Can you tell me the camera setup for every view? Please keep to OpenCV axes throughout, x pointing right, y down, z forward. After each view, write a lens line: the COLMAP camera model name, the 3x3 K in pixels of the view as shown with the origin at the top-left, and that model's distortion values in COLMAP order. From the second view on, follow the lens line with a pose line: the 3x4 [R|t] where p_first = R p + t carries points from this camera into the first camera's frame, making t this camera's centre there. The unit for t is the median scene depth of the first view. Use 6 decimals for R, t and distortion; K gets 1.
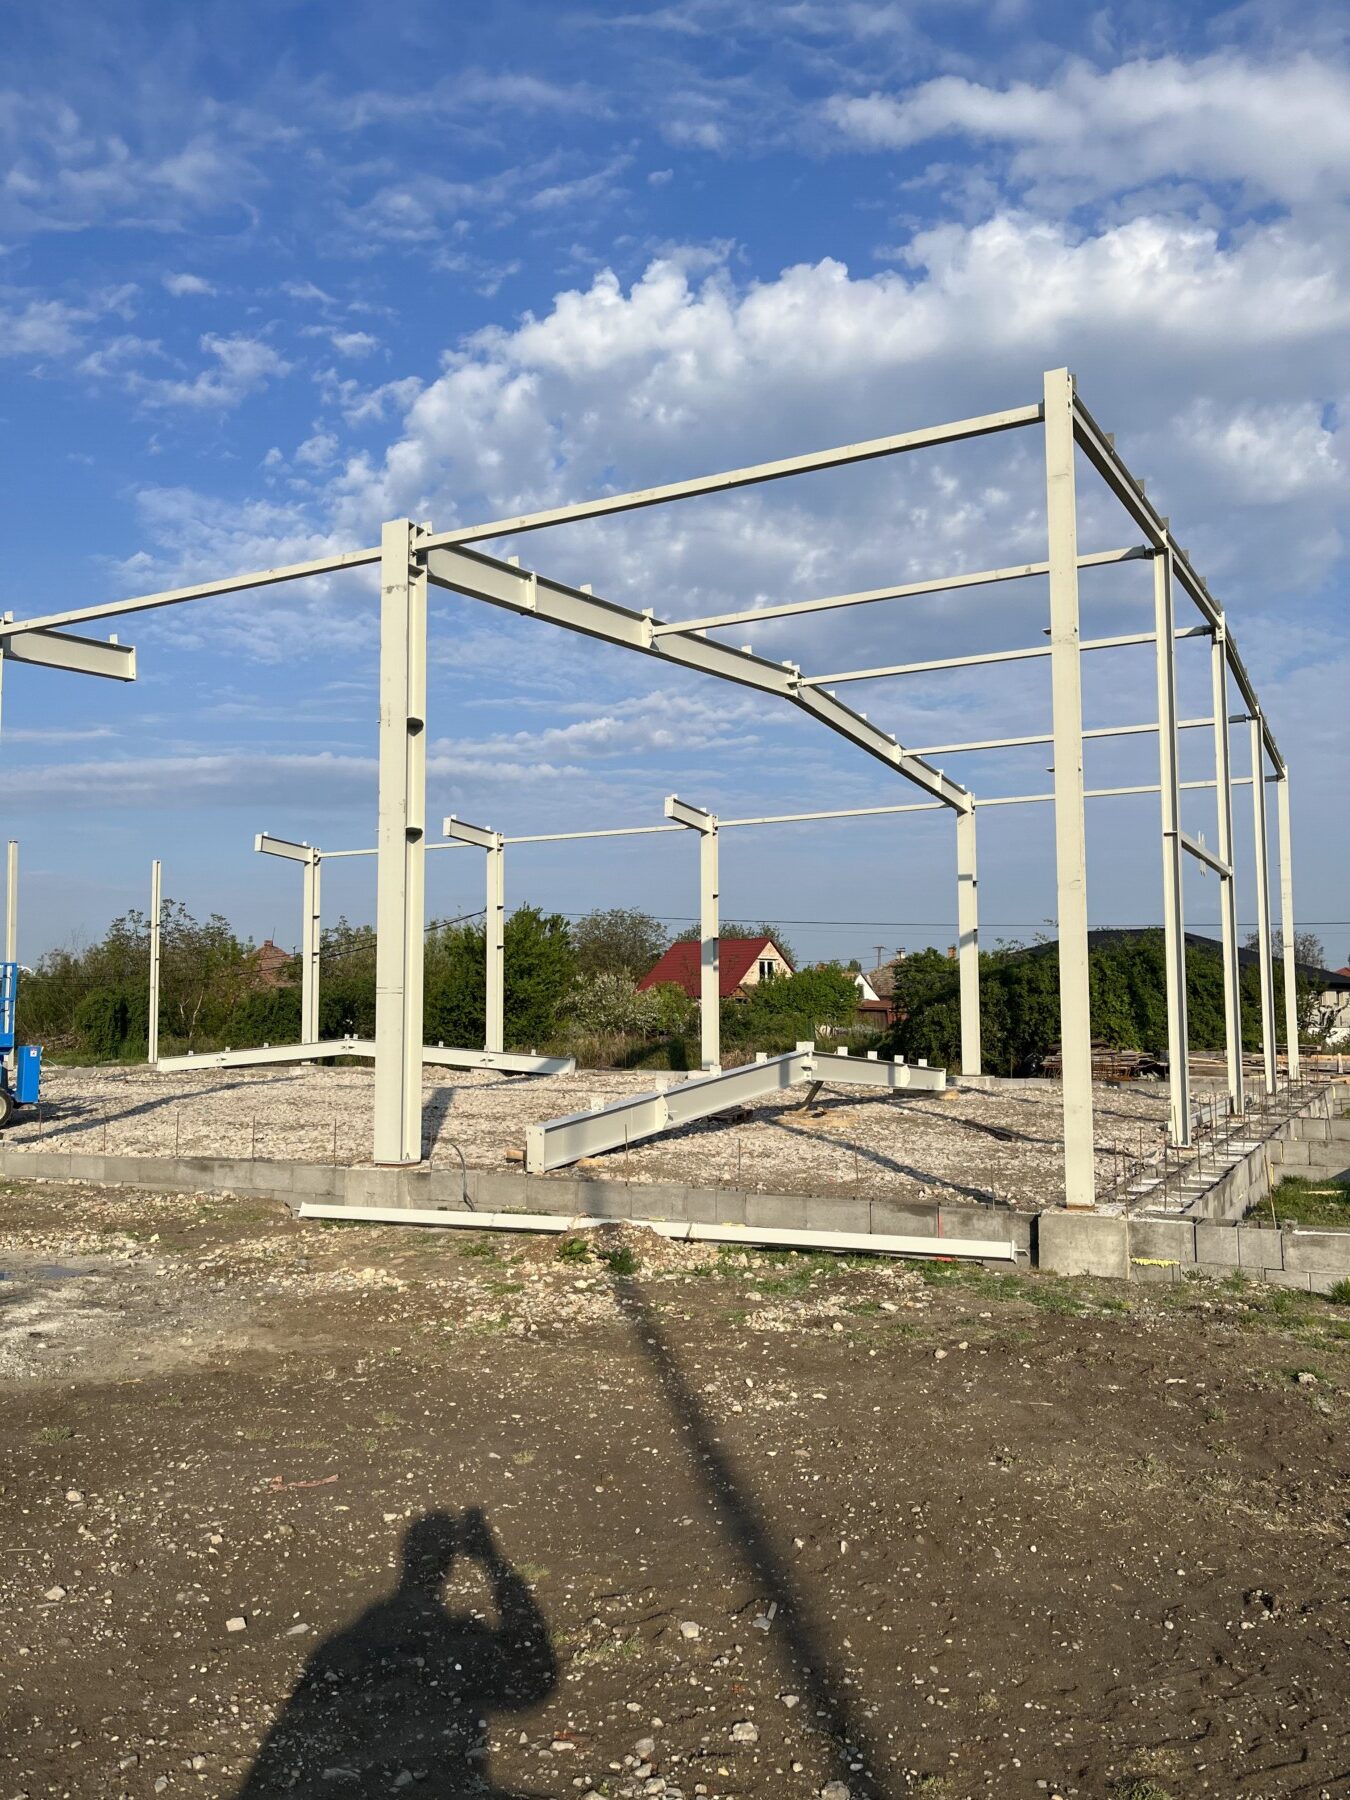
lens RADIAL K [[1384.7, 0, 675.0], [0, 1384.7, 900.0], [0, 0, 1]] dist [0.085199, -0.110446]
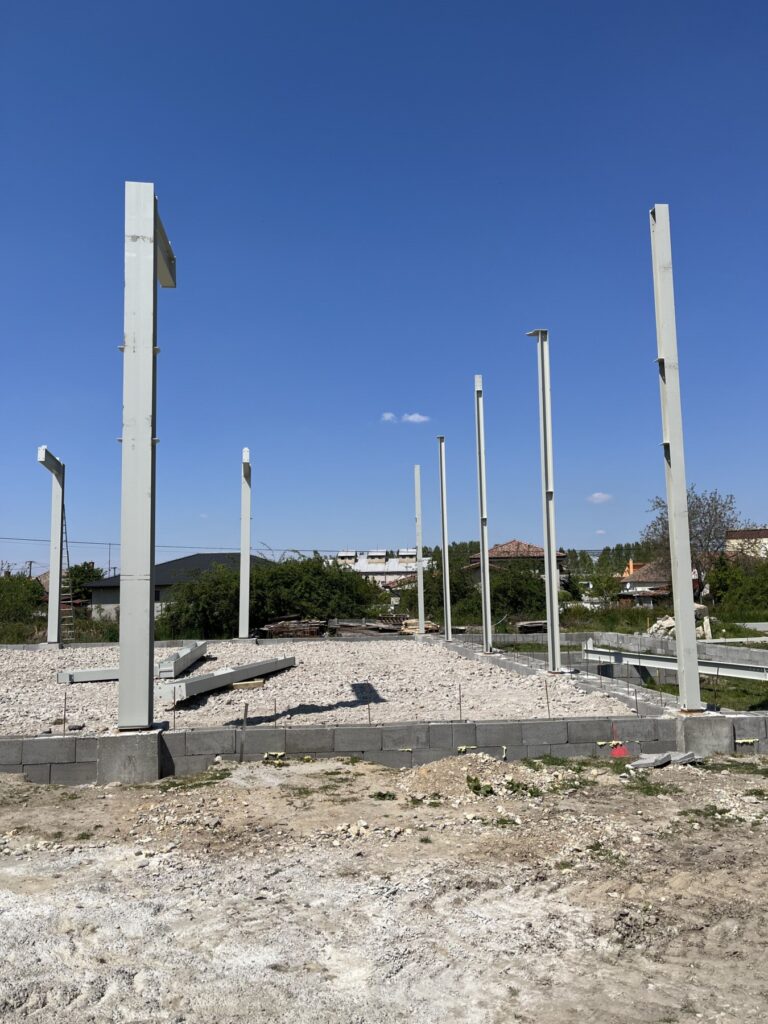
lens RADIAL K [[787.7, 0, 384.0], [0, 787.7, 512.0], [0, 0, 1]] dist [0.085199, -0.110446]
pose [[0.813593, 0.055392, 0.578791, -0.413325], [-0.037145, 0.998370, -0.043333, 0.030088], [-0.580248, 0.013756, 0.814324, 0.331519]]
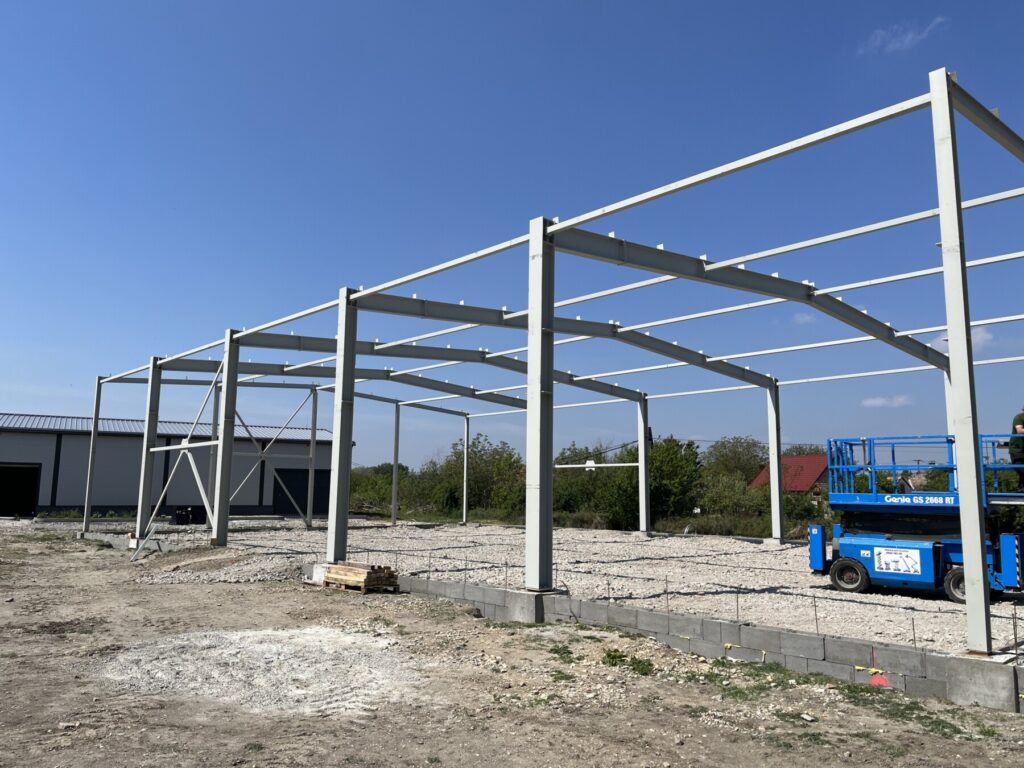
lens RADIAL K [[787.7, 0, 507.3], [0, 787.7, 386.3], [0, 0, 1]] dist [0.085199, -0.110446]
pose [[0.943646, -0.029535, -0.329635, 0.086742], [0.010562, 0.998190, -0.059200, -0.002235], [0.330787, 0.052383, 0.942250, 0.061436]]
